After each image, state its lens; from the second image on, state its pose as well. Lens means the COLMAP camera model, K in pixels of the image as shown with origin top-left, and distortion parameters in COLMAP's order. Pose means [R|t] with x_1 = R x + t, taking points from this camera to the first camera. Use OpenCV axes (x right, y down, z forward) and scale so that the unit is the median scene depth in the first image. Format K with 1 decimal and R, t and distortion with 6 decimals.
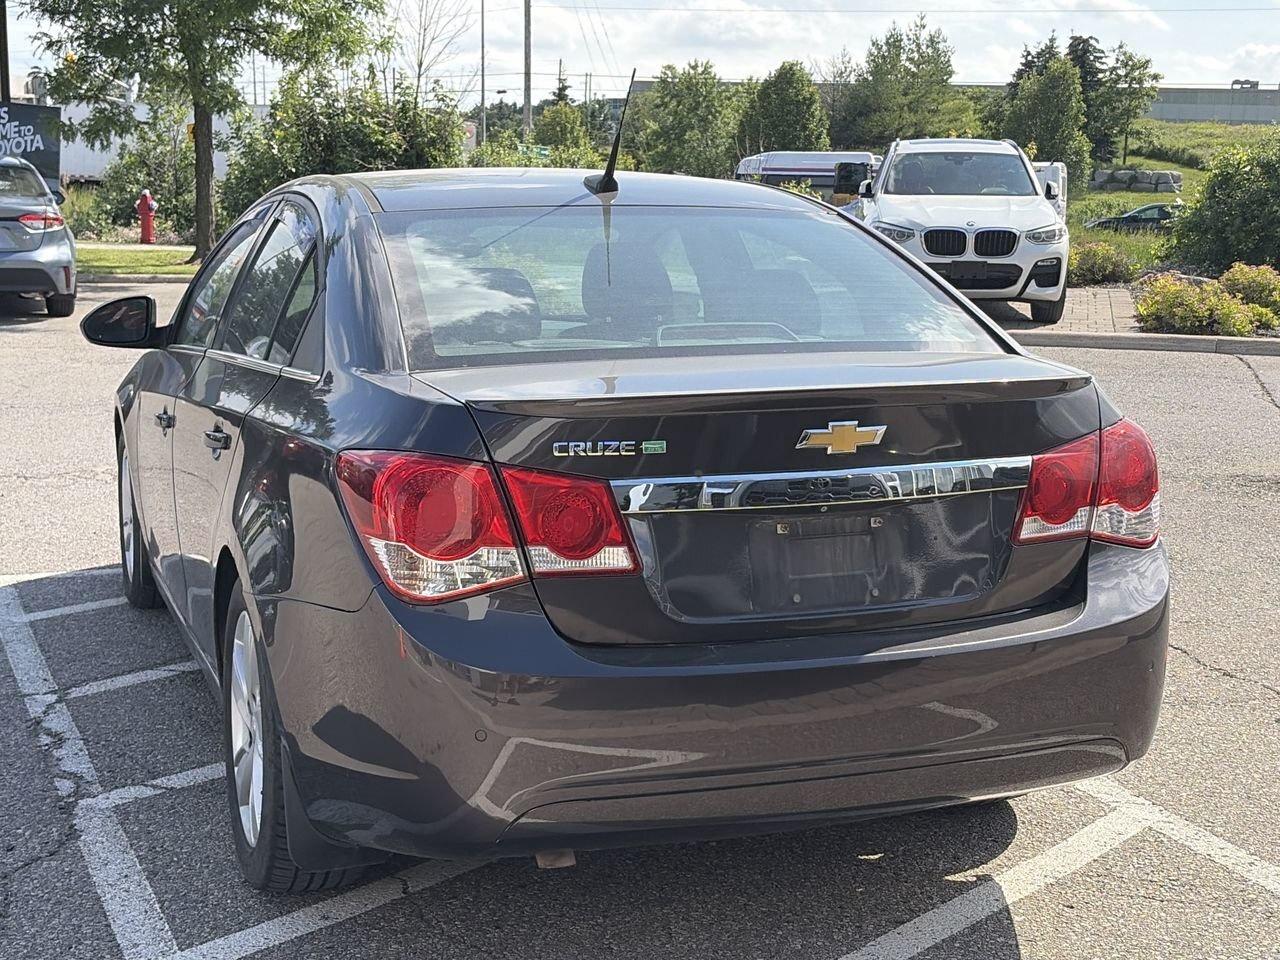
lens RADIAL K [[1741.2, 0, 640.0], [0, 1741.2, 480.0], [0, 0, 1]] dist [0.171595, -0.591699]
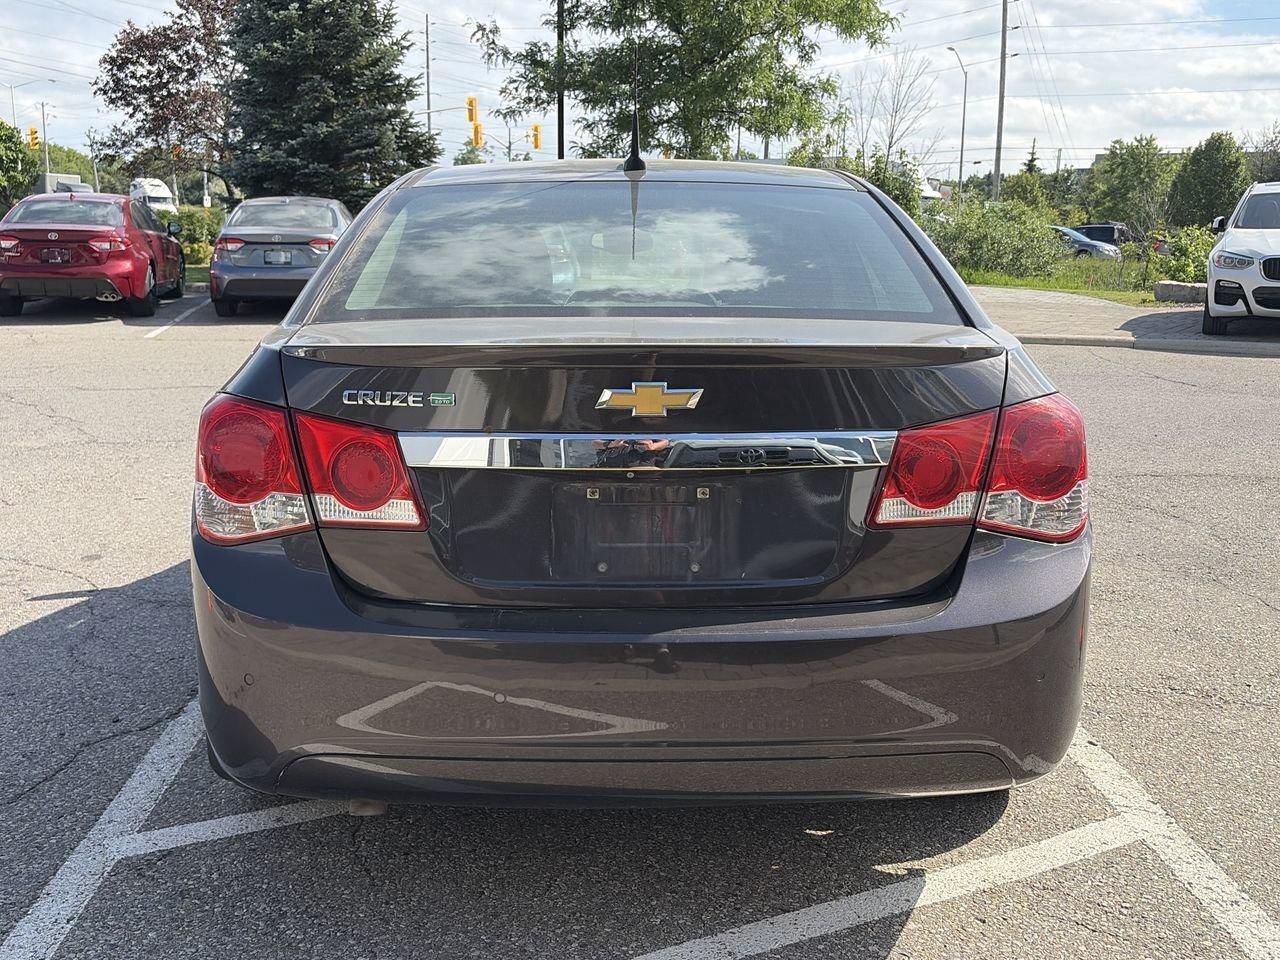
lens RADIAL K [[1285.7, 0, 654.9], [0, 1285.7, 462.3], [0, 0, 1]] dist [0.005594, 0.031008]
pose [[0.944472, 0.054161, -0.324098, 0.298541], [-0.052356, 0.998526, 0.014292, -0.000687], [0.324395, 0.003470, 0.945915, 0.309280]]
